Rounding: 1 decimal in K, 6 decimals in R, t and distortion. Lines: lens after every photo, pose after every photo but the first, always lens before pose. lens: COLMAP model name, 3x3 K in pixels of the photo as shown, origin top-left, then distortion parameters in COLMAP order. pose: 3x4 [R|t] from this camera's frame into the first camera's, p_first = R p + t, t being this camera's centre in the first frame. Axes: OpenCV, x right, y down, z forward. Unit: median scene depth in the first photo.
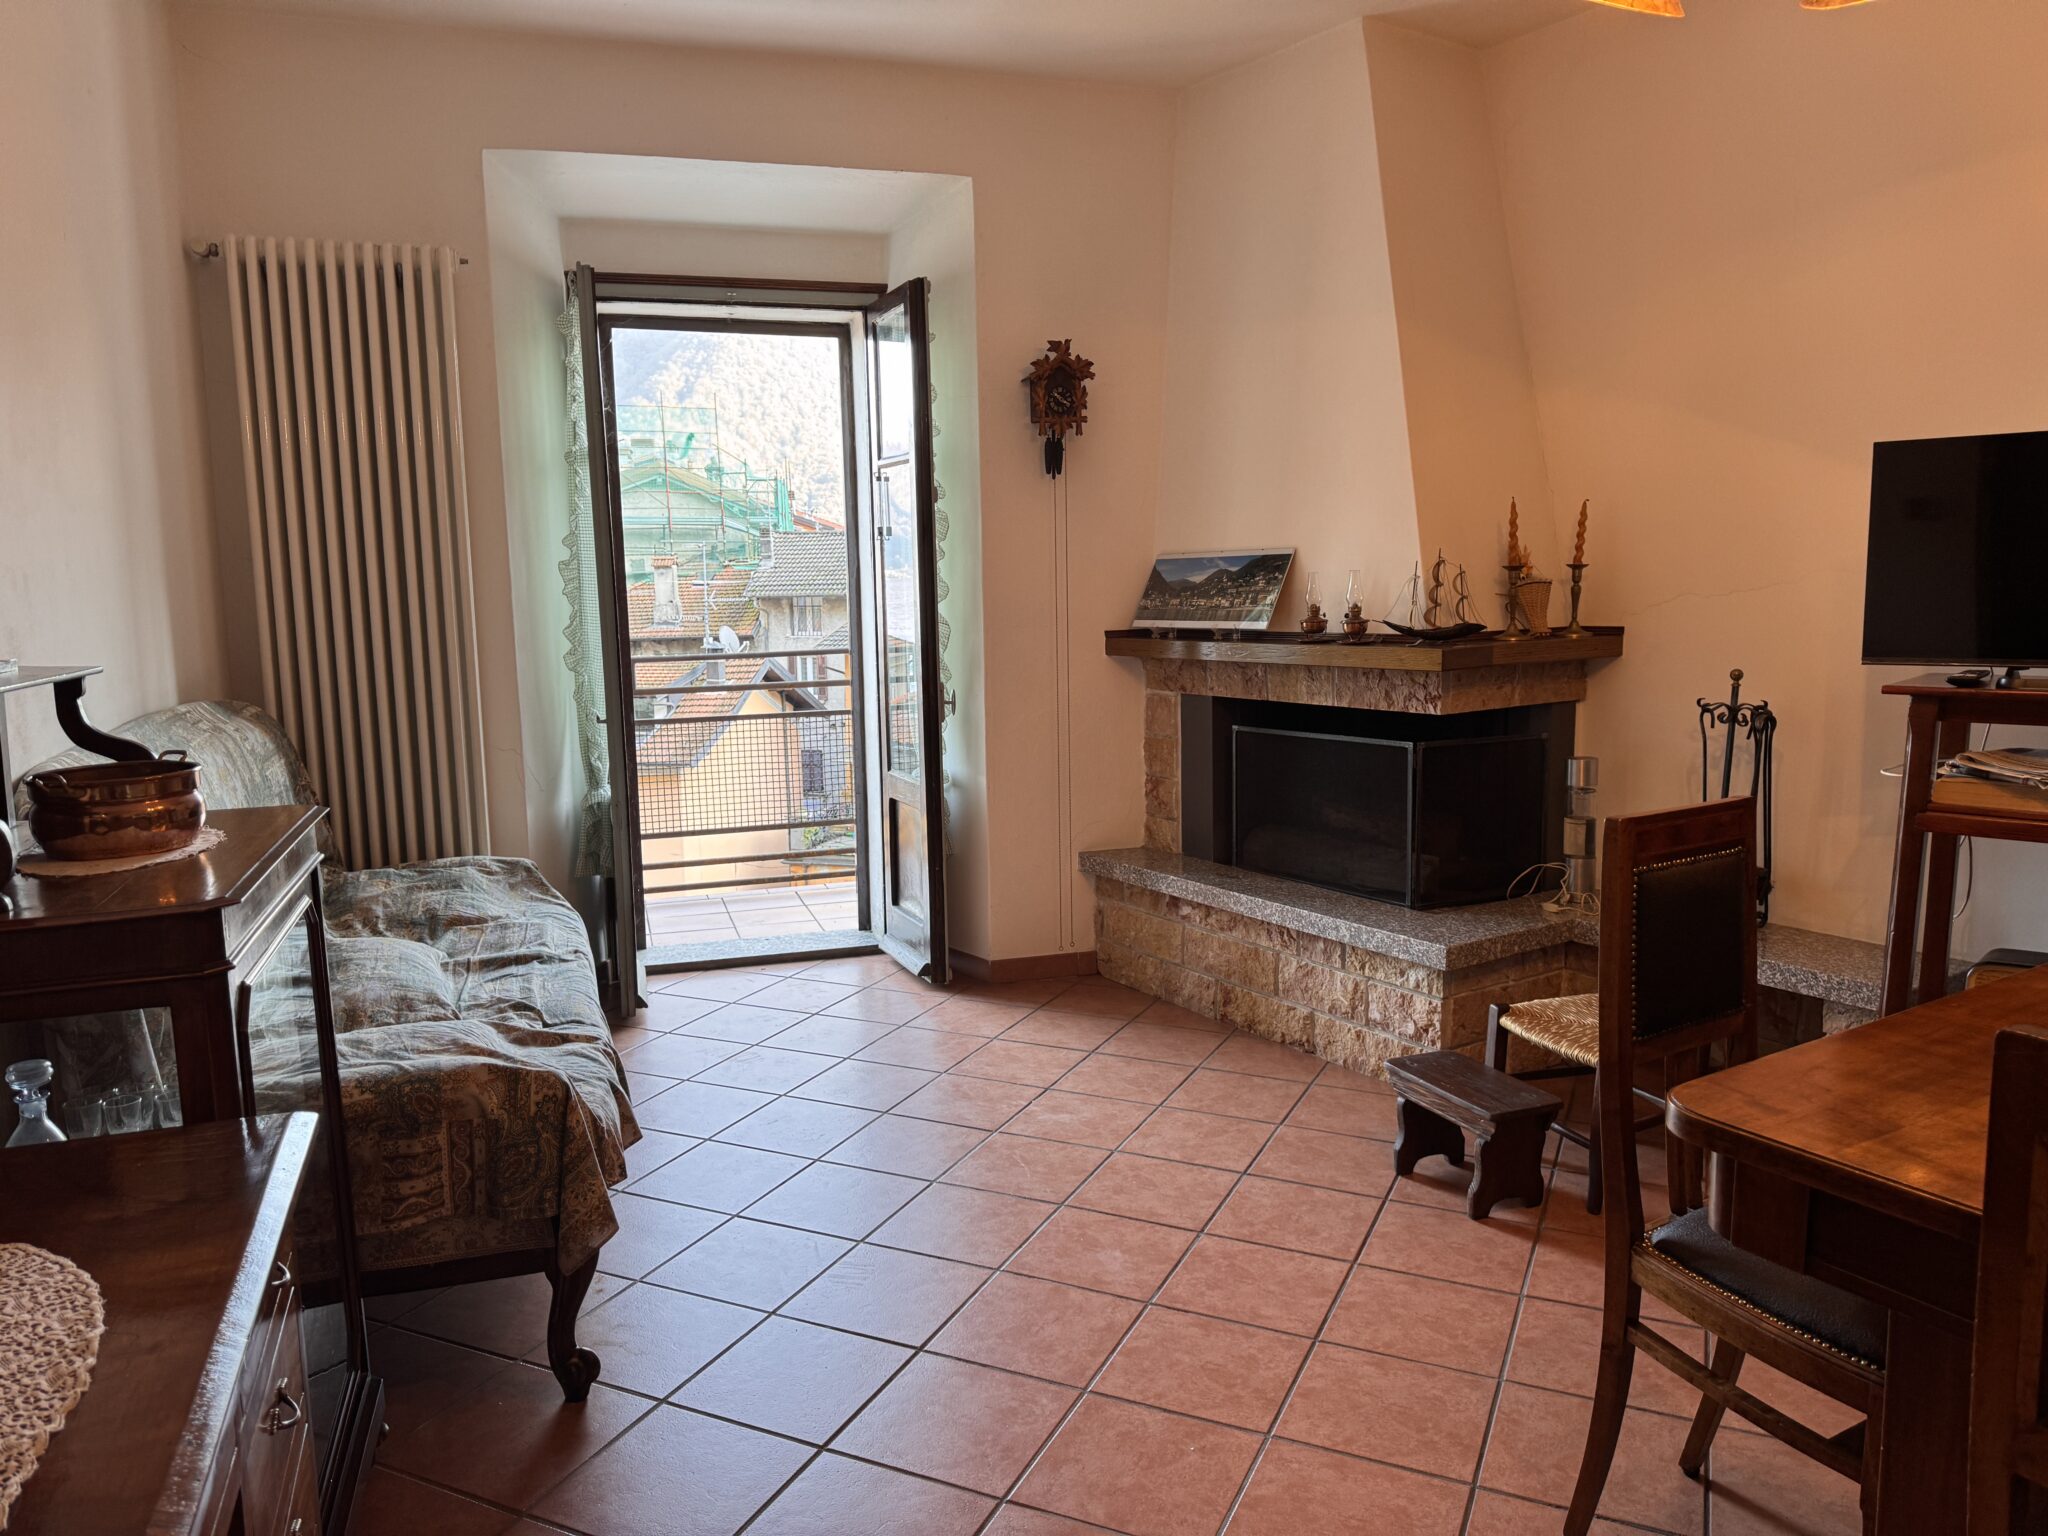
lens RADIAL K [[1446.3, 0, 1039.0], [0, 1446.3, 777.7], [0, 0, 1]] dist [0.068319, -0.067610]
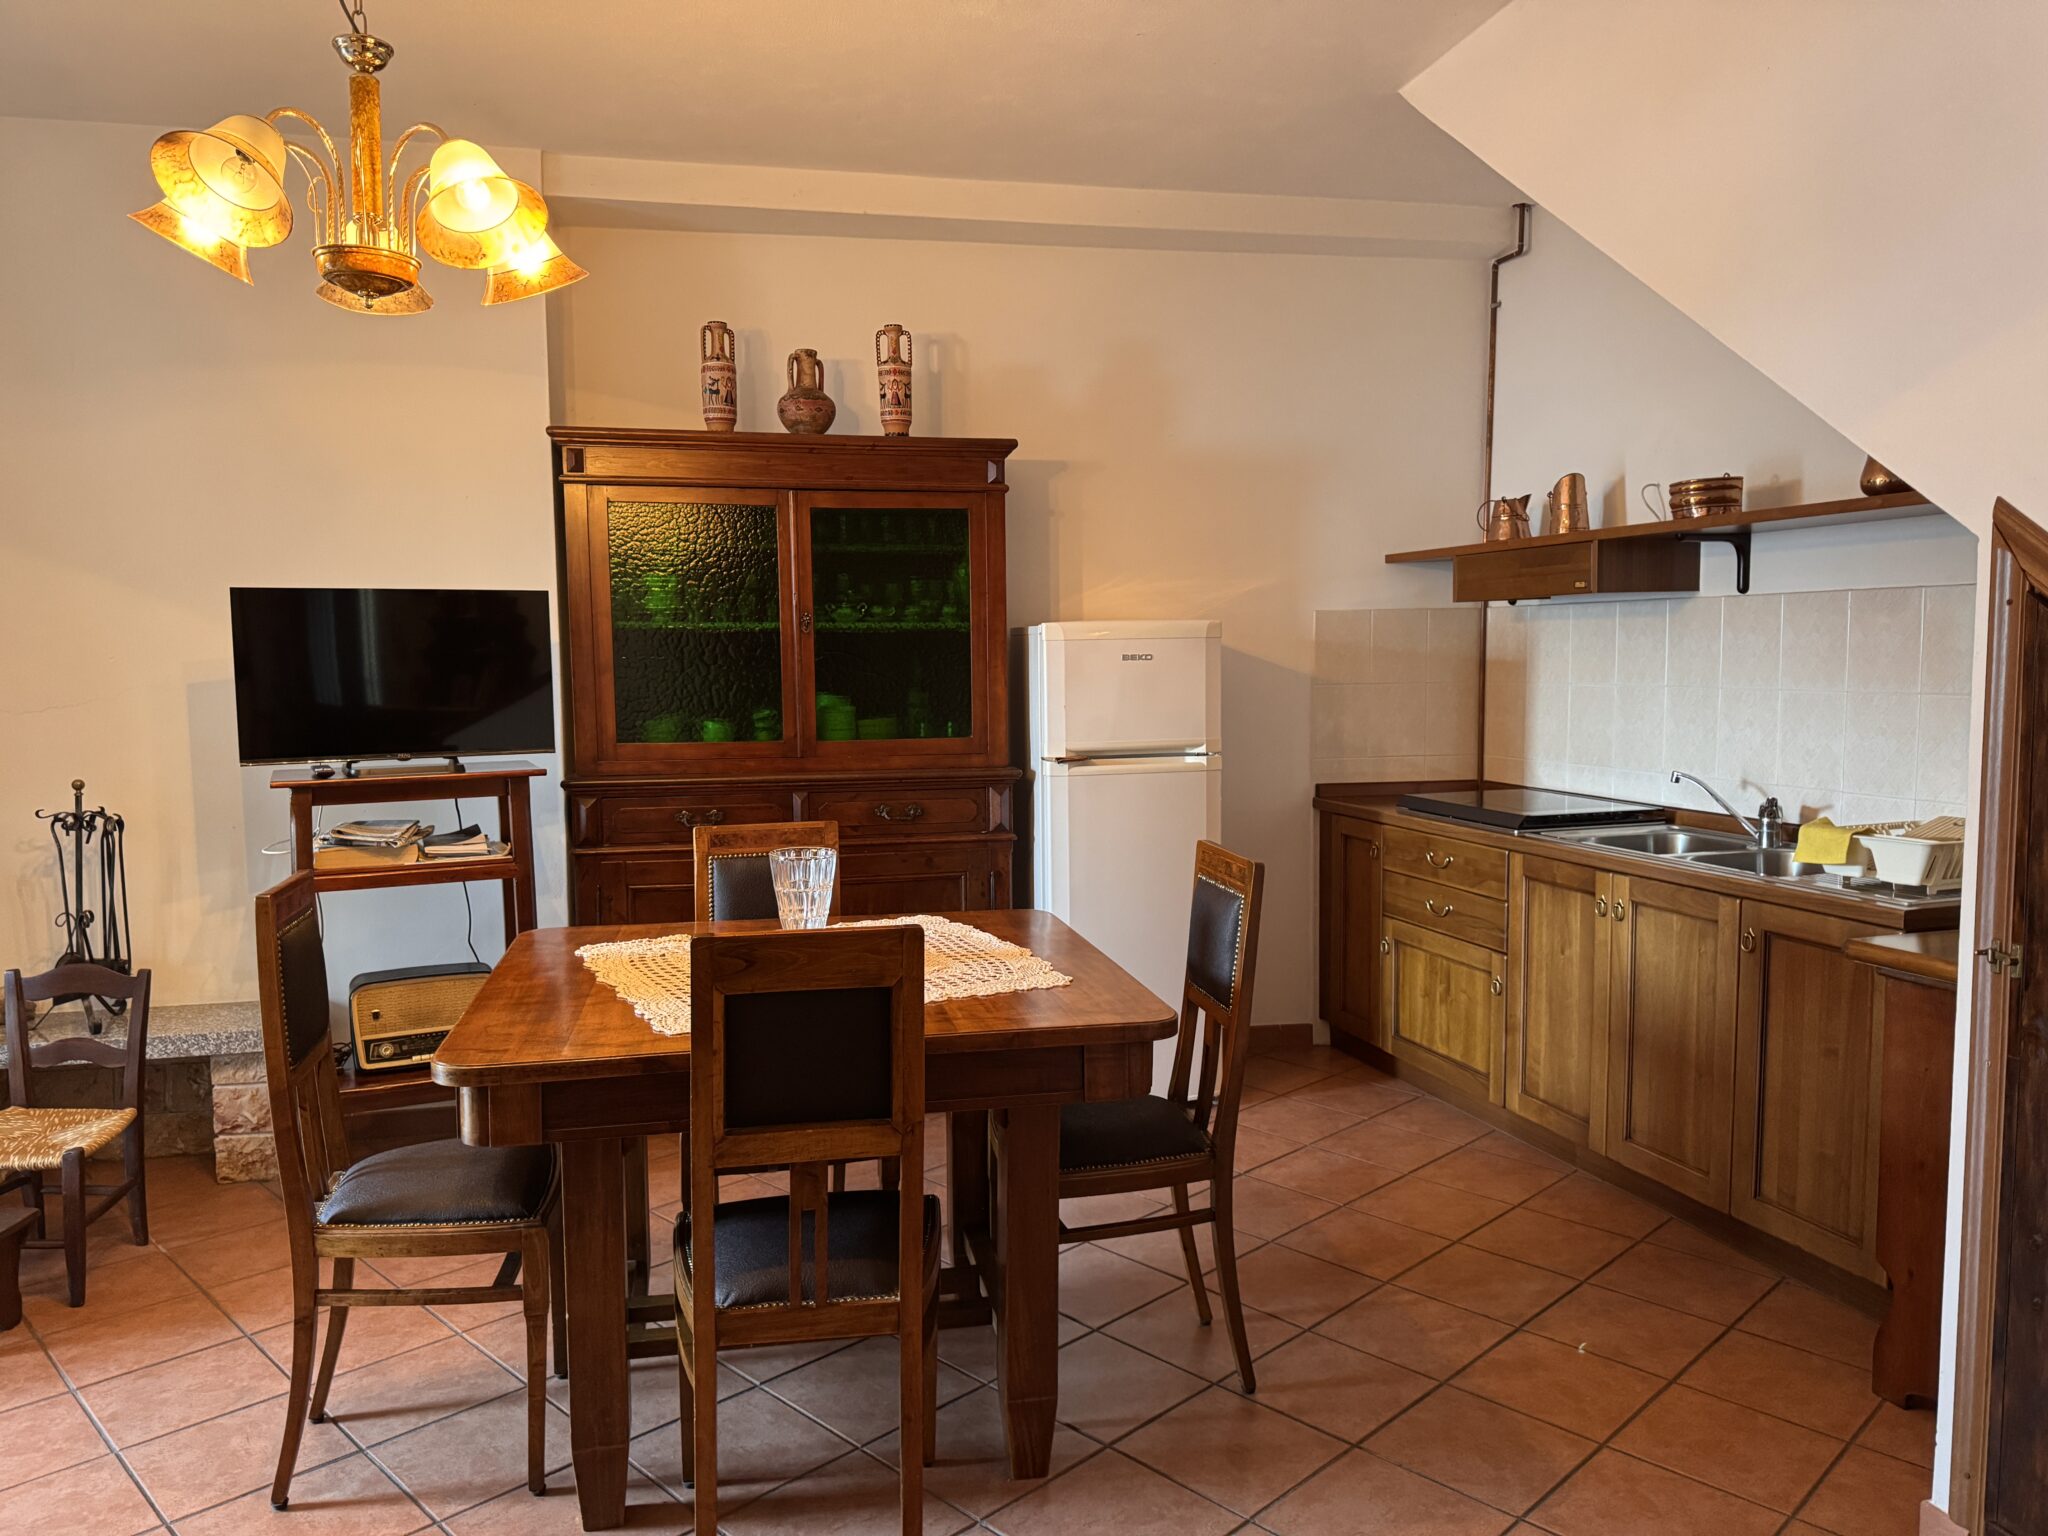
lens RADIAL K [[1446.3, 0, 1021.3], [0, 1446.3, 769.4], [0, 0, 1]] dist [0.068319, -0.067610]
pose [[0.358446, -0.064995, 0.931285, -0.358457], [0.134628, 0.990745, 0.017327, -0.008627], [-0.923792, 0.119166, 0.363879, -0.046947]]
